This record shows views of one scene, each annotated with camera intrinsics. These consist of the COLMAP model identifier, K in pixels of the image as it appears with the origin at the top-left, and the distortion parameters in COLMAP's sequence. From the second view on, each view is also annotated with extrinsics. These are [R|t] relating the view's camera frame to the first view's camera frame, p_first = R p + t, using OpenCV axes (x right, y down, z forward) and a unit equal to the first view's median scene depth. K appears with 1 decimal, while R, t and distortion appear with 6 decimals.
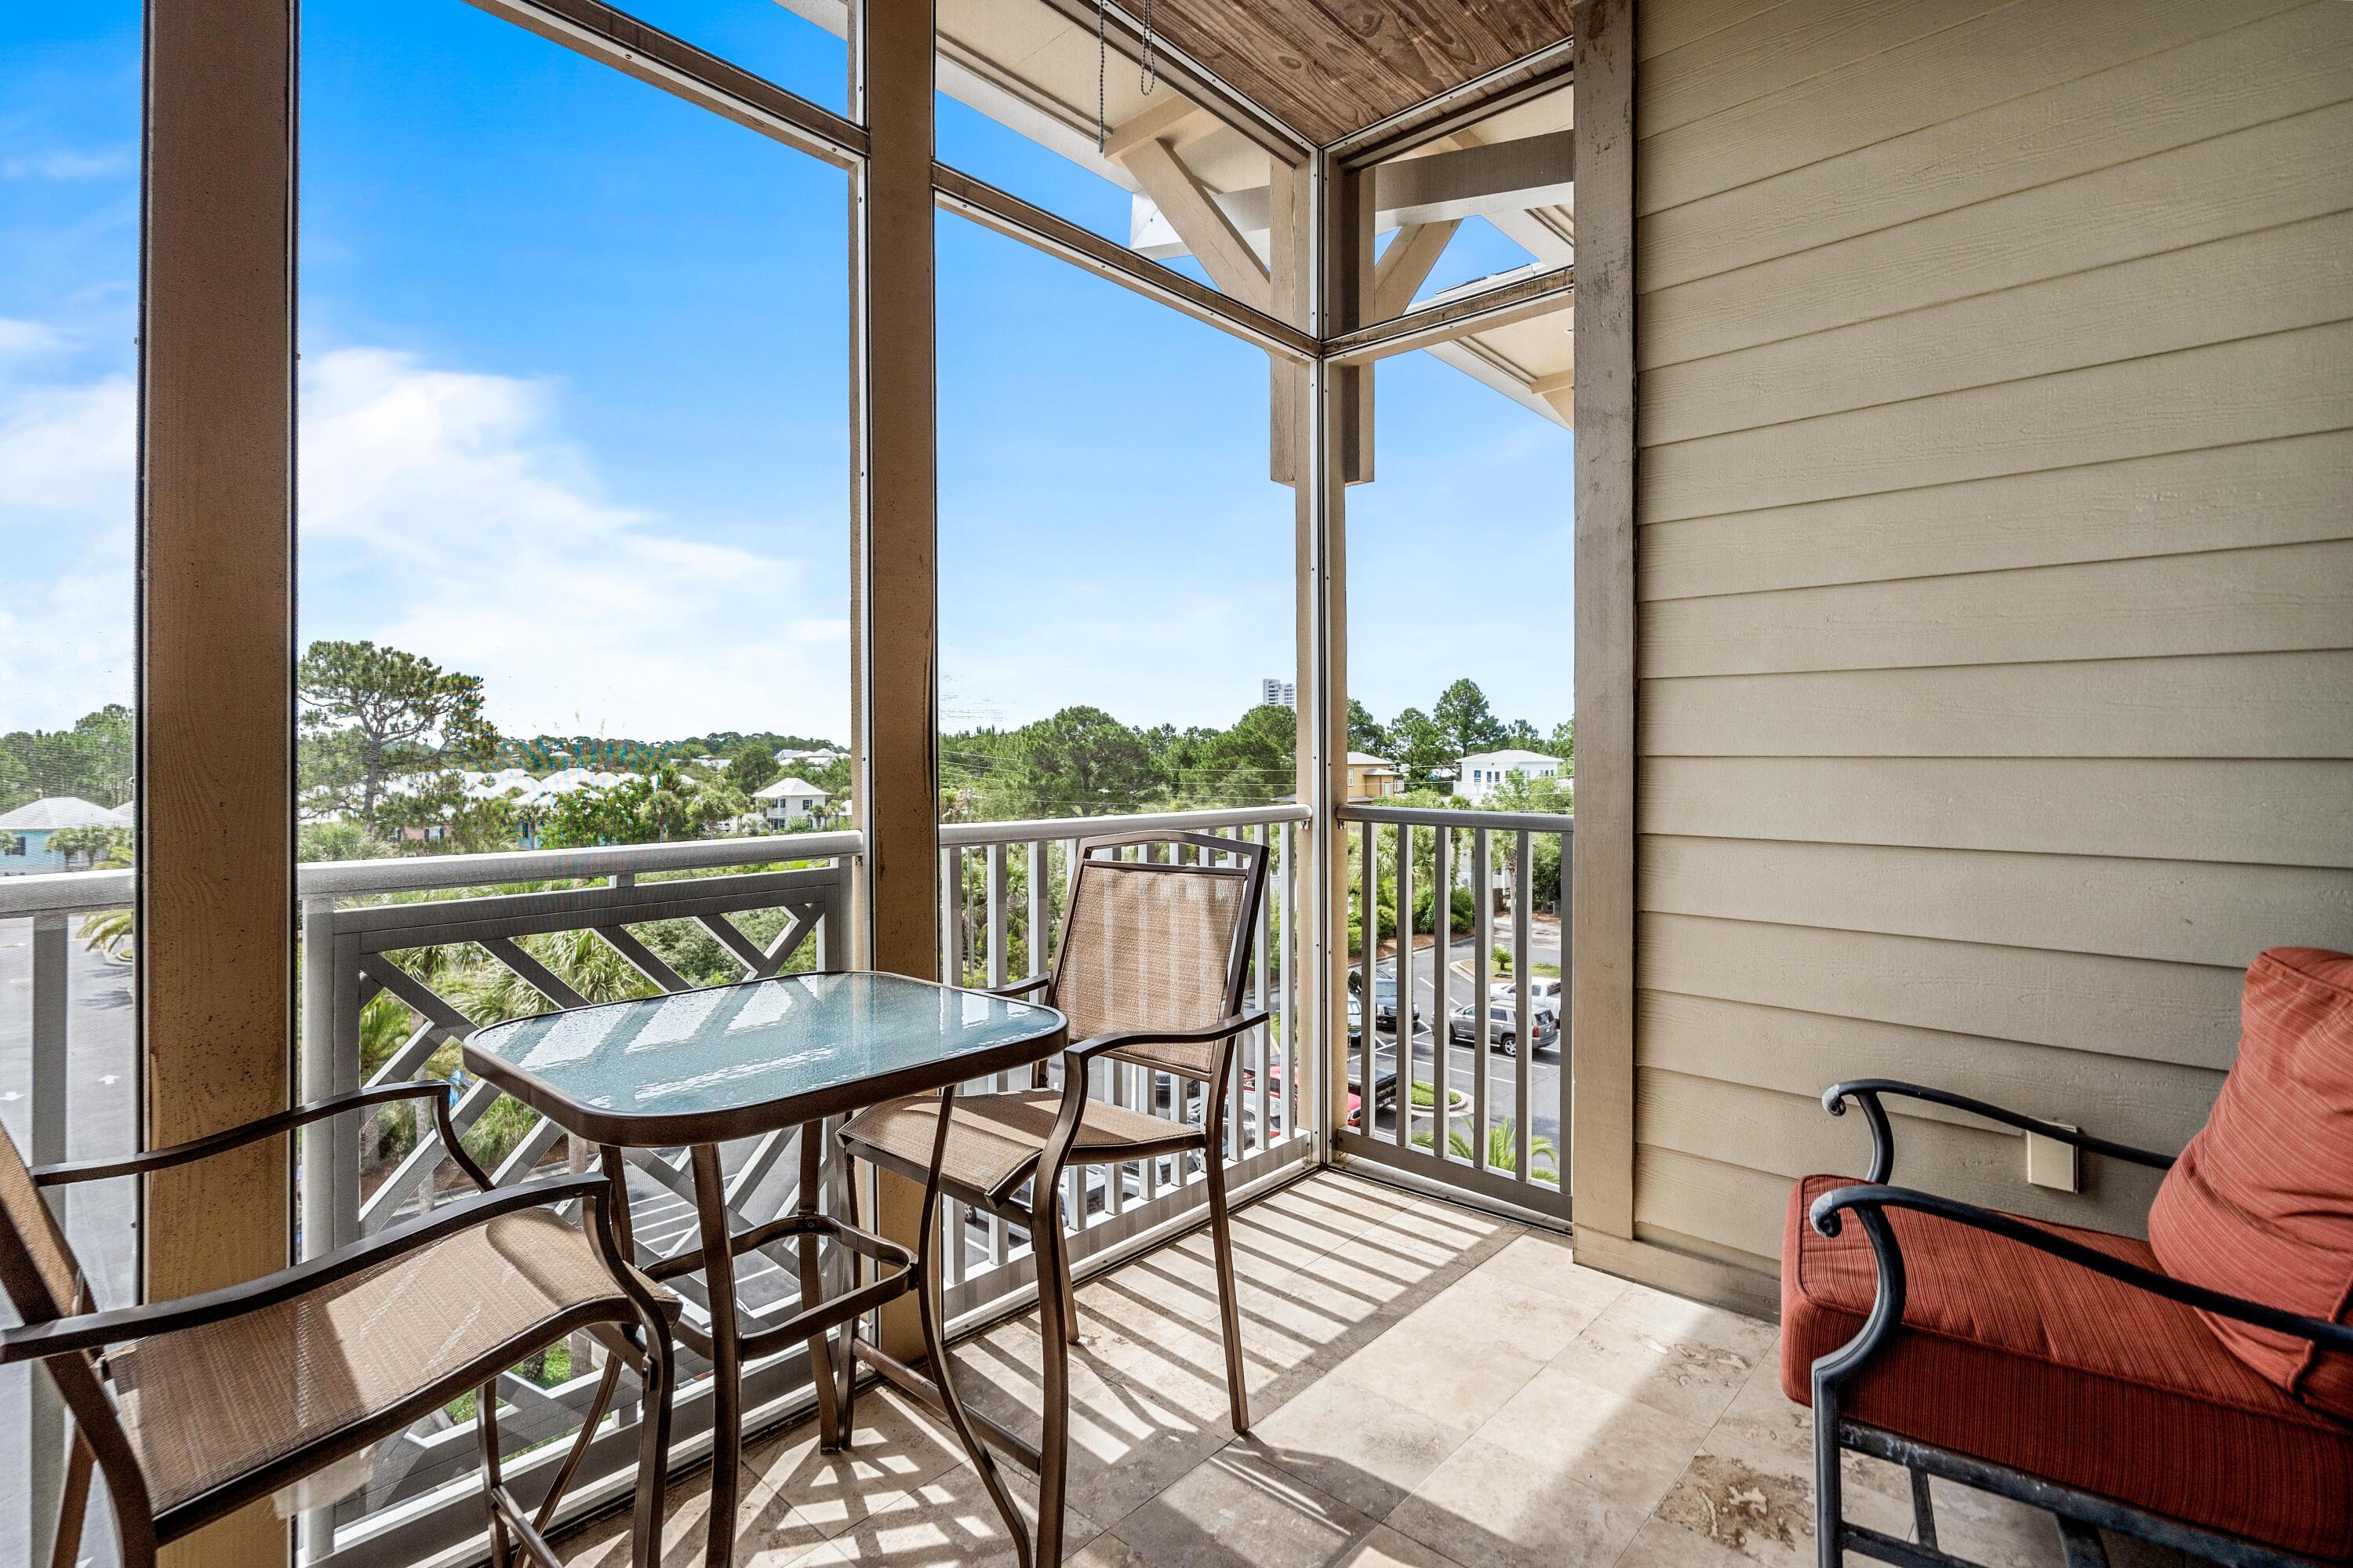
lens RADIAL K [[1097.6, 0, 1157.4], [0, 1097.6, 744.9], [0, 0, 1]] dist [-0.002716, 0.000402]
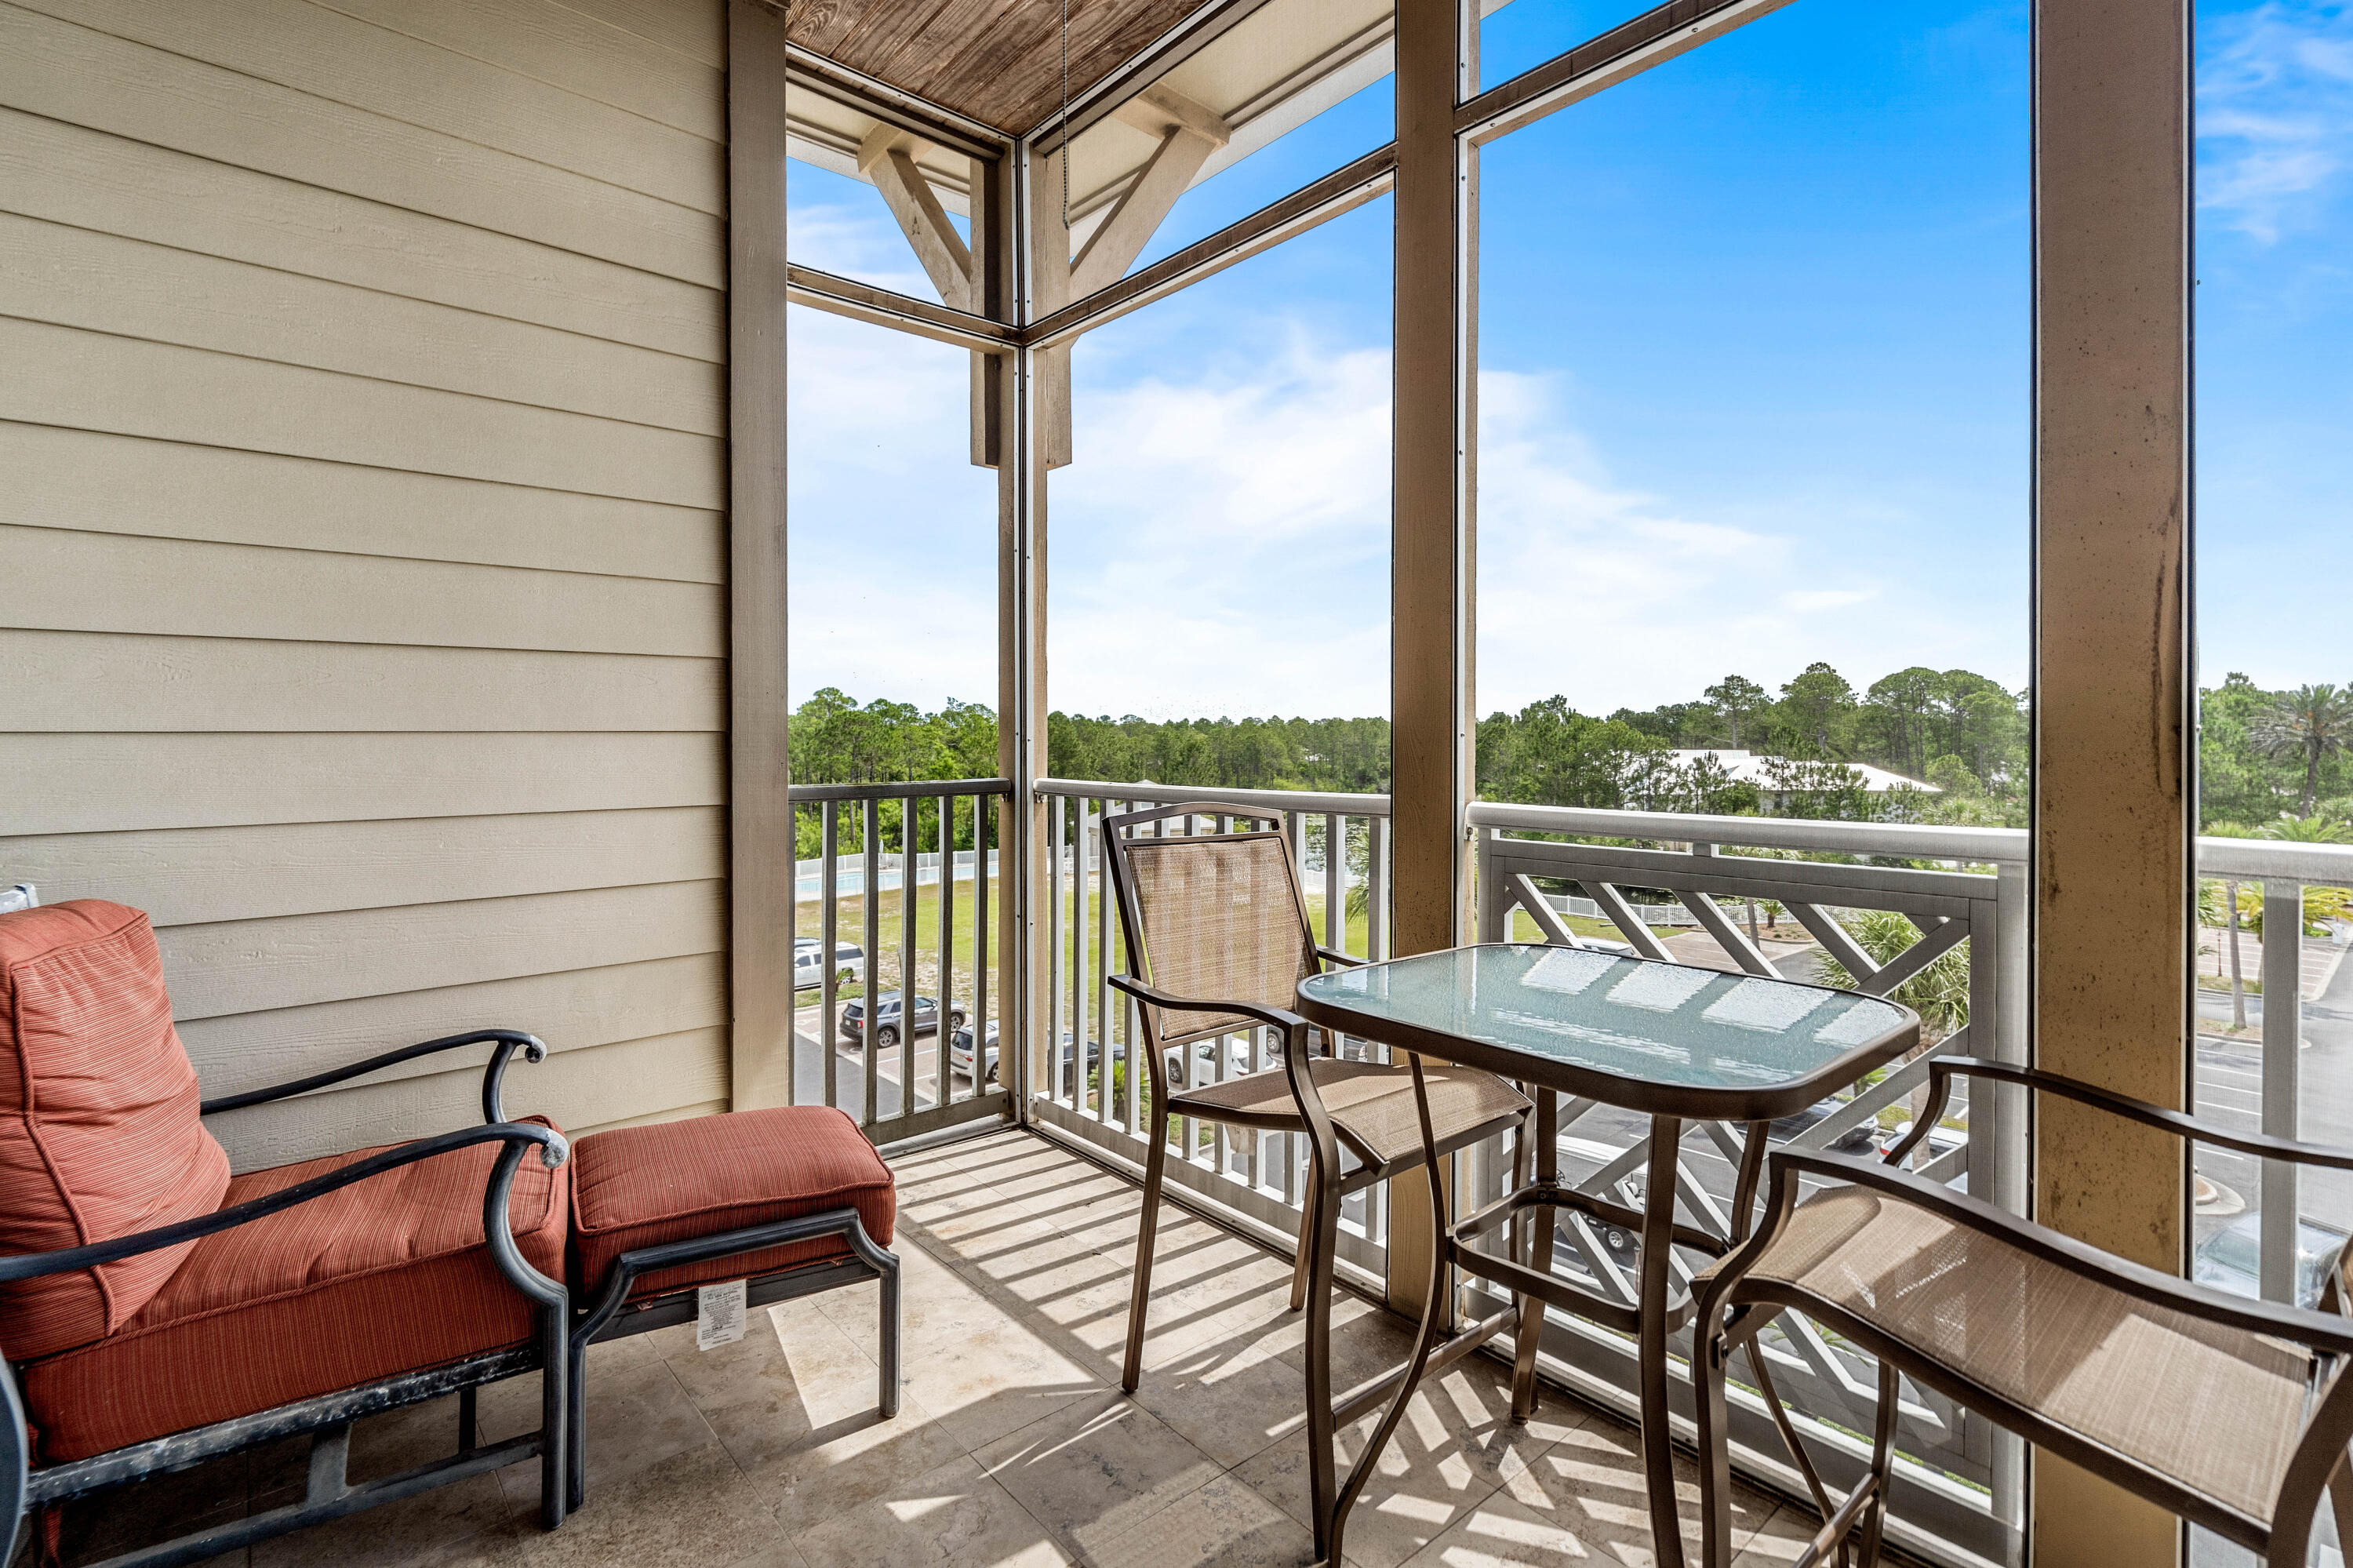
lens RADIAL K [[1097.6, 0, 1167.0], [0, 1097.6, 743.8], [0, 0, 1]] dist [-0.002716, 0.000402]
pose [[-0.106254, 0.010992, -0.994278, 0.424183], [0.009434, 0.999905, 0.010046, 0.008564], [0.994294, -0.008313, -0.106348, 0.459845]]
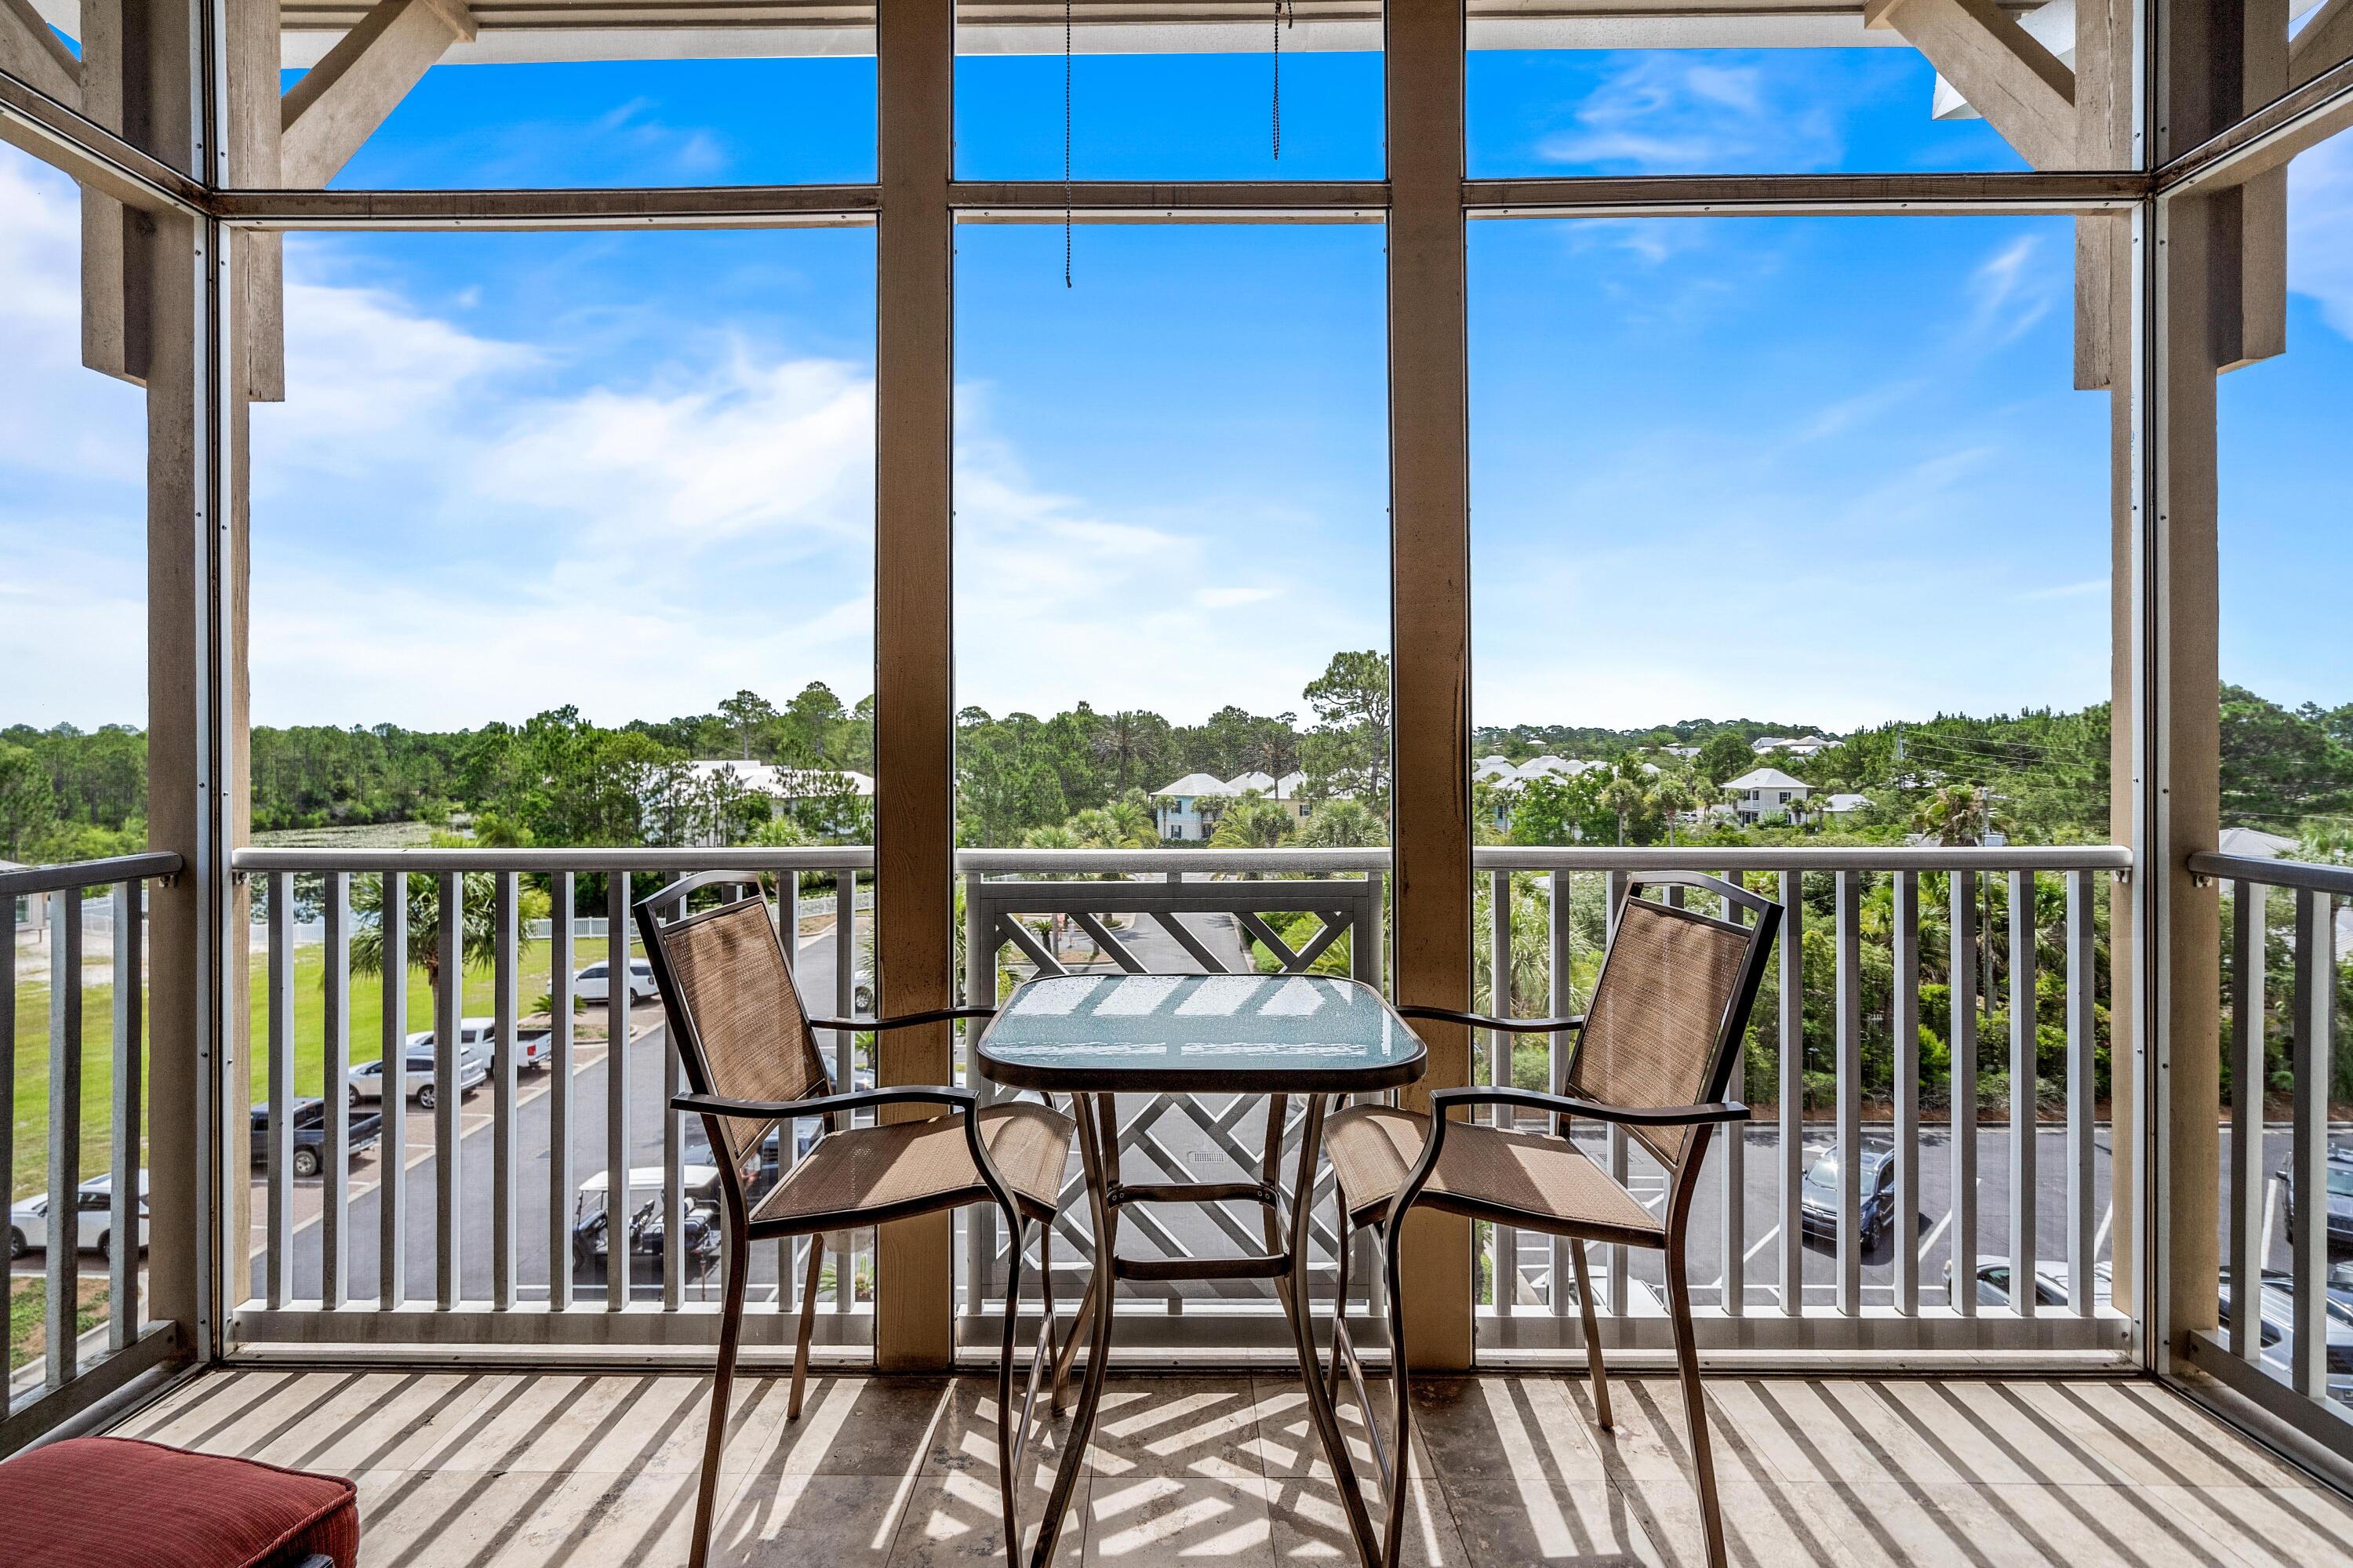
lens RADIAL K [[1097.6, 0, 1166.7], [0, 1097.6, 741.9], [0, 0, 1]] dist [-0.002716, 0.000402]
pose [[0.677814, -0.000016, -0.735234, 0.315950], [0.006055, 0.999966, 0.005560, -0.027477], [0.735209, -0.008220, 0.677791, 0.111910]]
